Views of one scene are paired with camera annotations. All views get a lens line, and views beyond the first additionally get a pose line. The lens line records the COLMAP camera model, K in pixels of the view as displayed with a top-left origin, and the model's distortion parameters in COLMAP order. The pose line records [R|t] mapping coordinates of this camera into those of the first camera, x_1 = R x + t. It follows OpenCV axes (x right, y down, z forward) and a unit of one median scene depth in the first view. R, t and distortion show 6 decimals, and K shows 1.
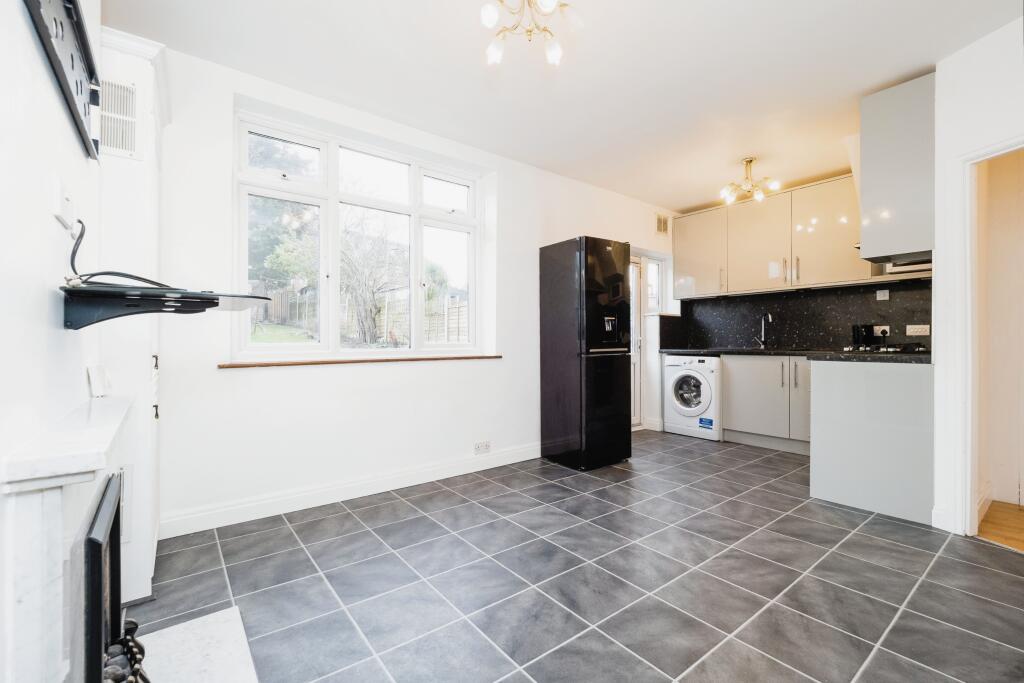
lens RADIAL K [[447.6, 0, 512.0], [0, 447.6, 341.5], [0, 0, 1]] dist [-0.000945, -0.000169]
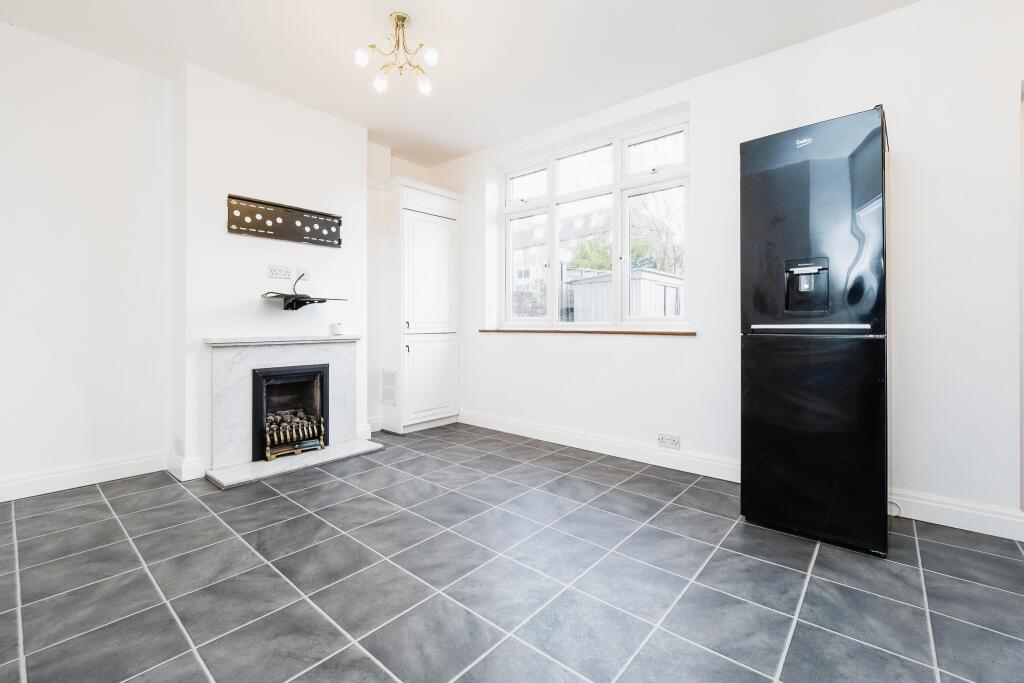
lens RADIAL K [[437.5, 0, 514.7], [0, 437.5, 318.8], [0, 0, 1]] dist [0.001354, -0.008200]
pose [[0.204360, -0.004987, -0.978883, 1.034703], [-0.004775, 0.999970, -0.006091, 0.022058], [0.978884, 0.005919, 0.204330, 0.837689]]
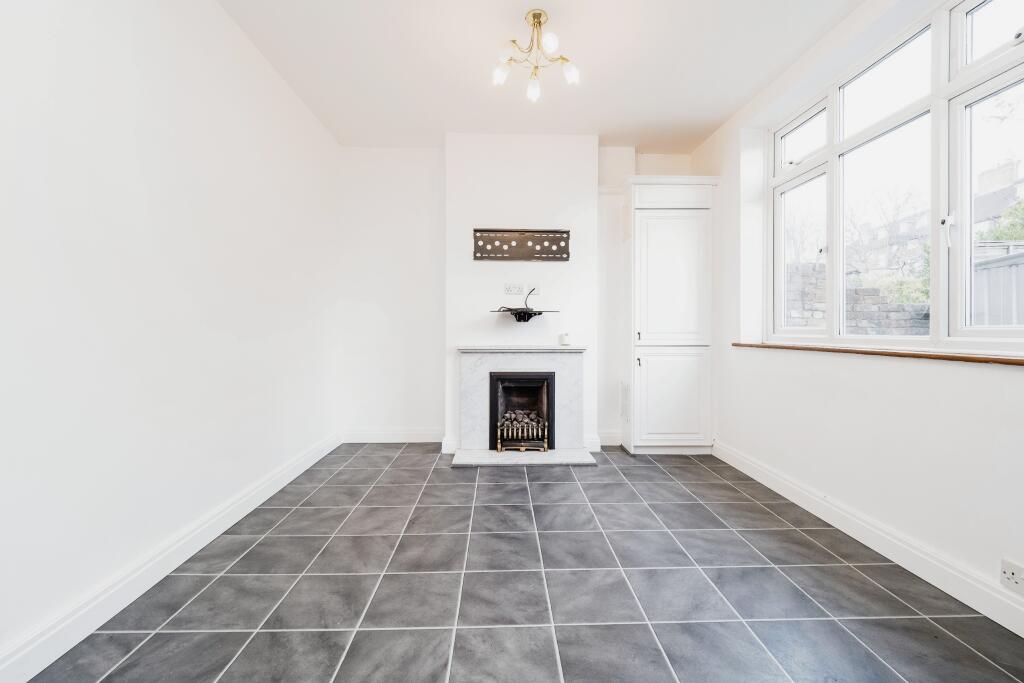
lens RADIAL K [[434.1, 0, 513.1], [0, 434.1, 328.0], [0, 0, 1]] dist [-0.000964, -0.001126]
pose [[-0.586185, 0.002899, -0.810172, 0.807944], [-0.002875, 0.999980, 0.005658, 0.002360], [0.810172, 0.005645, -0.586165, 1.294599]]
